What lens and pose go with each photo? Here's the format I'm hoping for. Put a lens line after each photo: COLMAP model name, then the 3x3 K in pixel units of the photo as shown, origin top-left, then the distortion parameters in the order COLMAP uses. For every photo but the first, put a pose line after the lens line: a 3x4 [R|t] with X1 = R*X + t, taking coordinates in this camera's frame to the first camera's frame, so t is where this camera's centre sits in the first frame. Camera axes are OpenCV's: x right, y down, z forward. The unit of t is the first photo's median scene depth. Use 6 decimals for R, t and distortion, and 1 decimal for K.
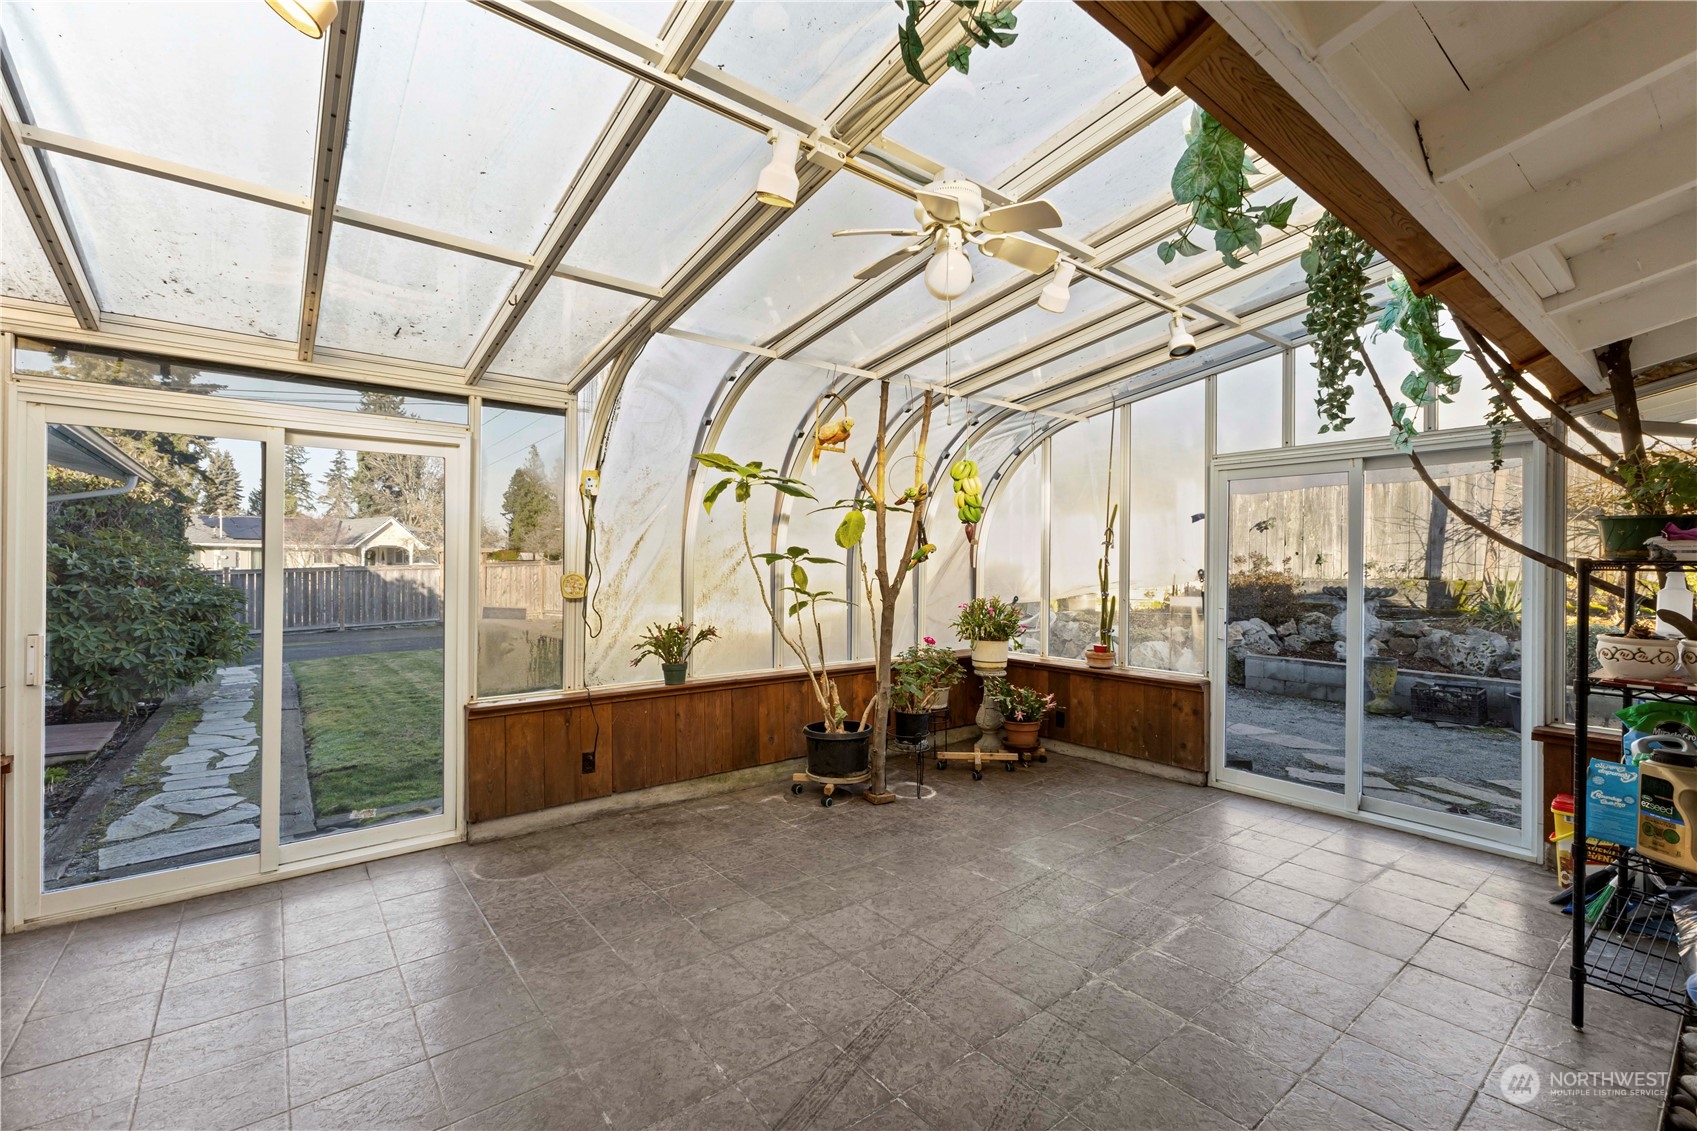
lens RADIAL K [[728.1, 0, 846.2], [0, 728.1, 560.7], [0, 0, 1]] dist [0.007585, -0.000372]
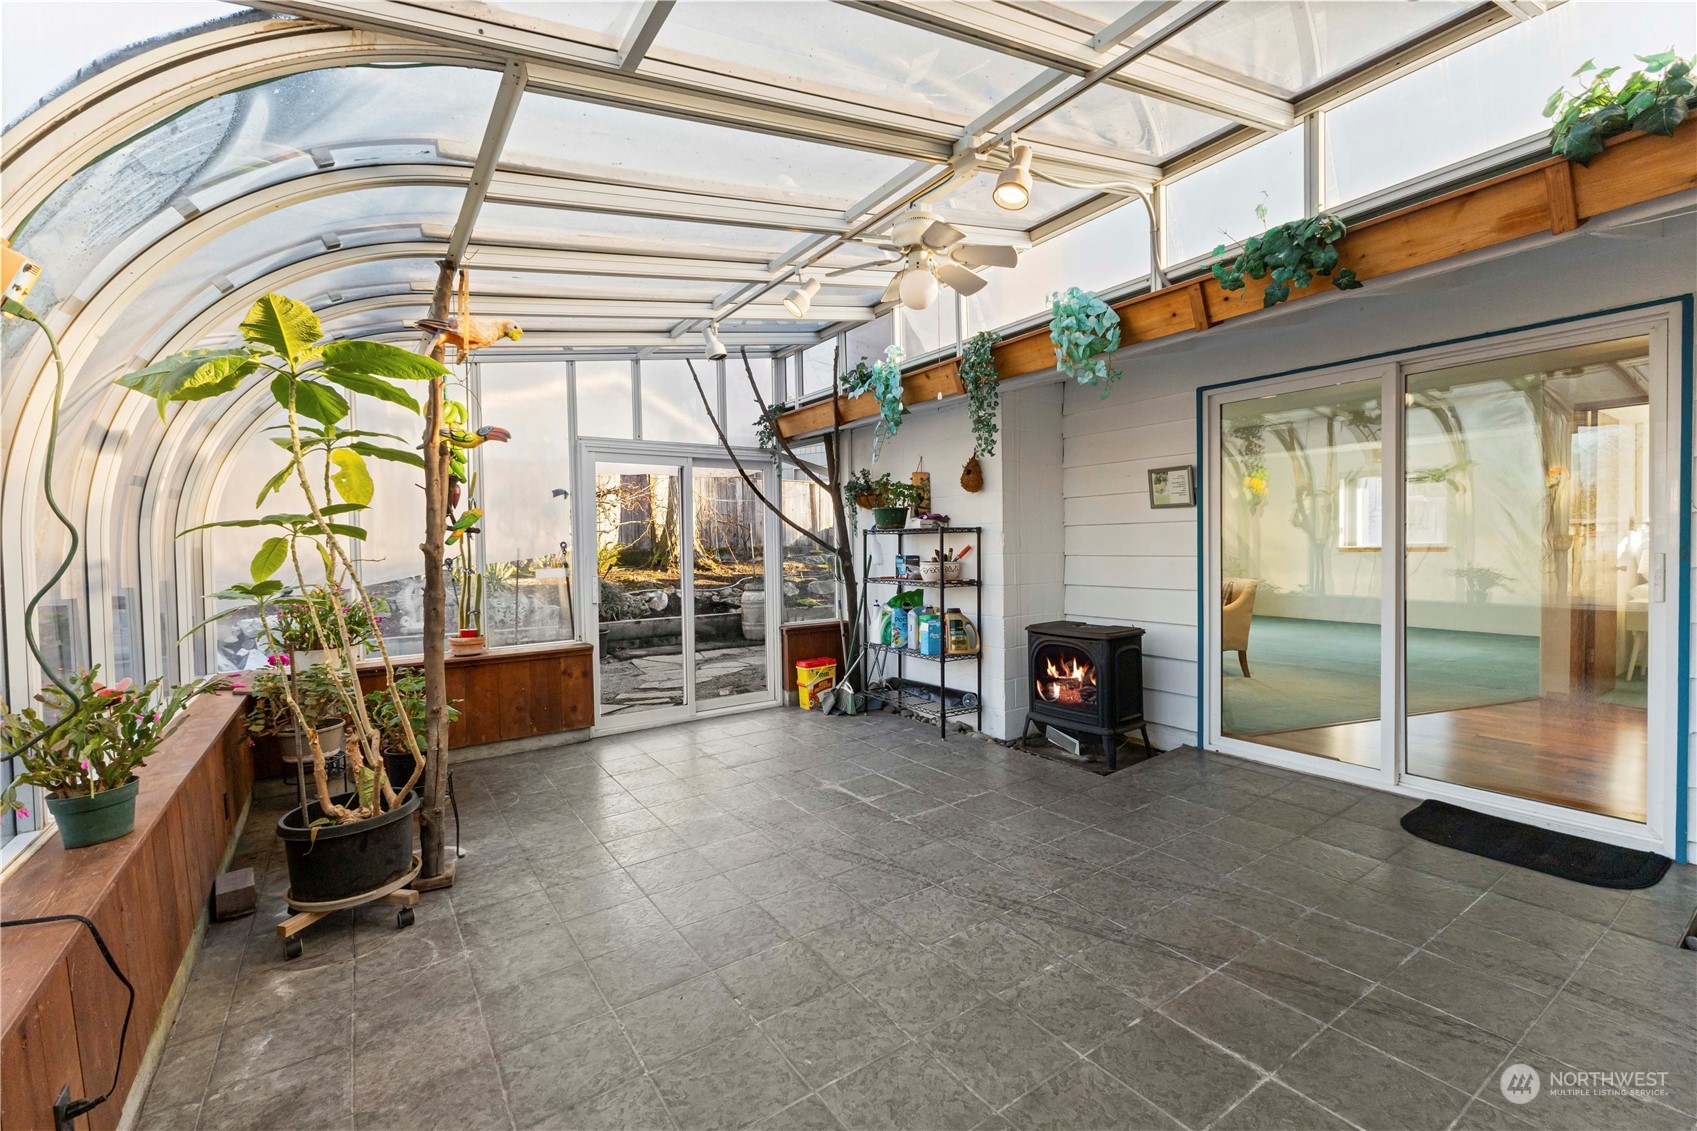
lens RADIAL K [[728.1, 0, 852.5], [0, 728.1, 563.6], [0, 0, 1]] dist [0.007585, -0.000372]
pose [[0.064021, -0.036023, 0.997298, -0.578736], [0.013649, 0.999286, 0.035219, 0.012551], [-0.997855, 0.011358, 0.064467, 0.547185]]
